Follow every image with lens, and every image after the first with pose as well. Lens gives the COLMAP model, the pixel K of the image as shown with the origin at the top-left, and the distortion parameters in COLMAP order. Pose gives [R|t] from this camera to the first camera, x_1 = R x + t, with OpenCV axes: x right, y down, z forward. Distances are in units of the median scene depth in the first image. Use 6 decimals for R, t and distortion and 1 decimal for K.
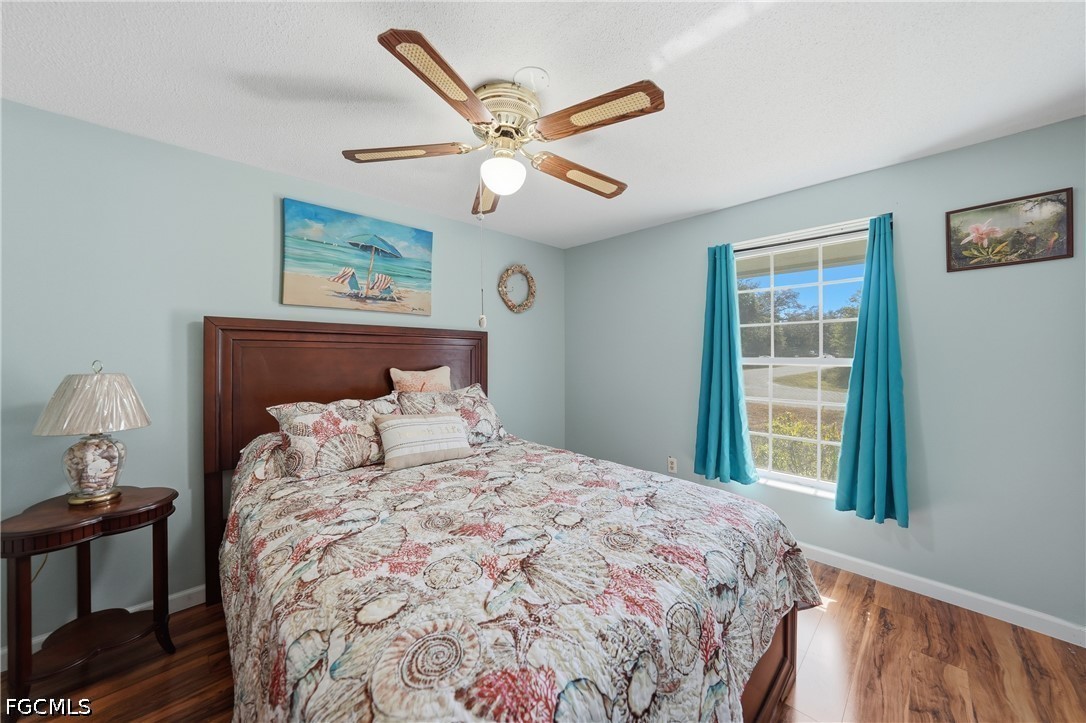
lens RADIAL K [[381.9, 0, 540.5], [0, 381.9, 357.0], [0, 0, 1]] dist [-0.026954, 0.005939]
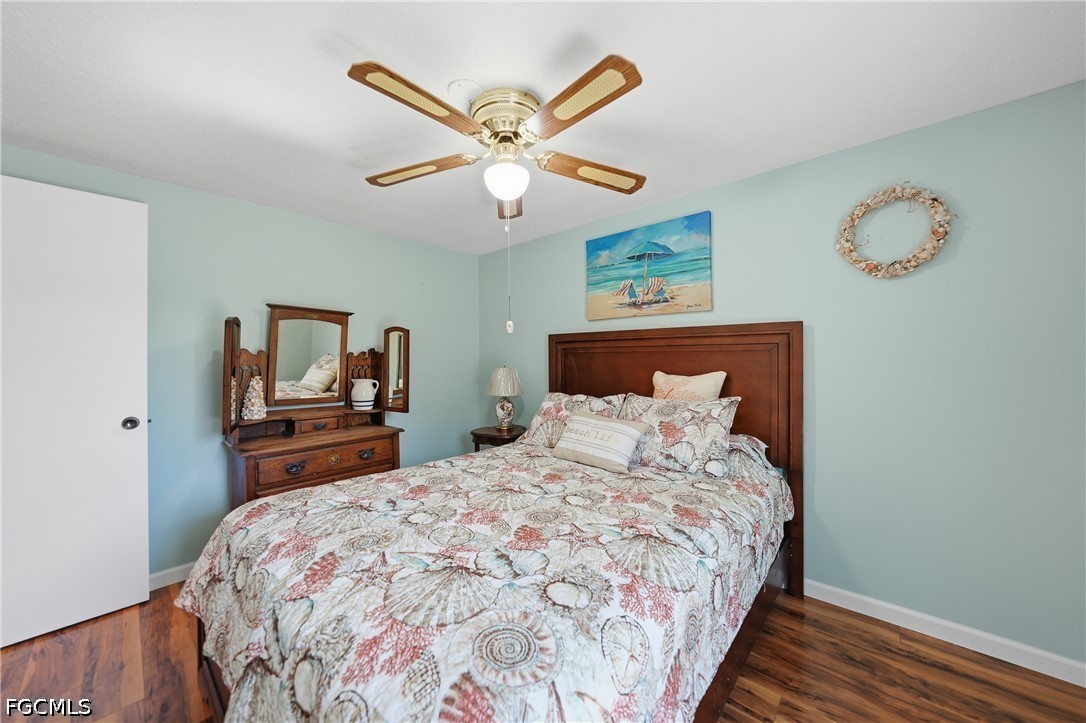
lens RADIAL K [[381.9, 0, 541.6], [0, 381.9, 356.8], [0, 0, 1]] dist [-0.026954, 0.005939]
pose [[0.082557, -0.005455, -0.996571, 0.593579], [-0.002313, 0.999981, -0.005665, -0.002075], [0.996584, 0.002772, 0.082543, 0.656043]]
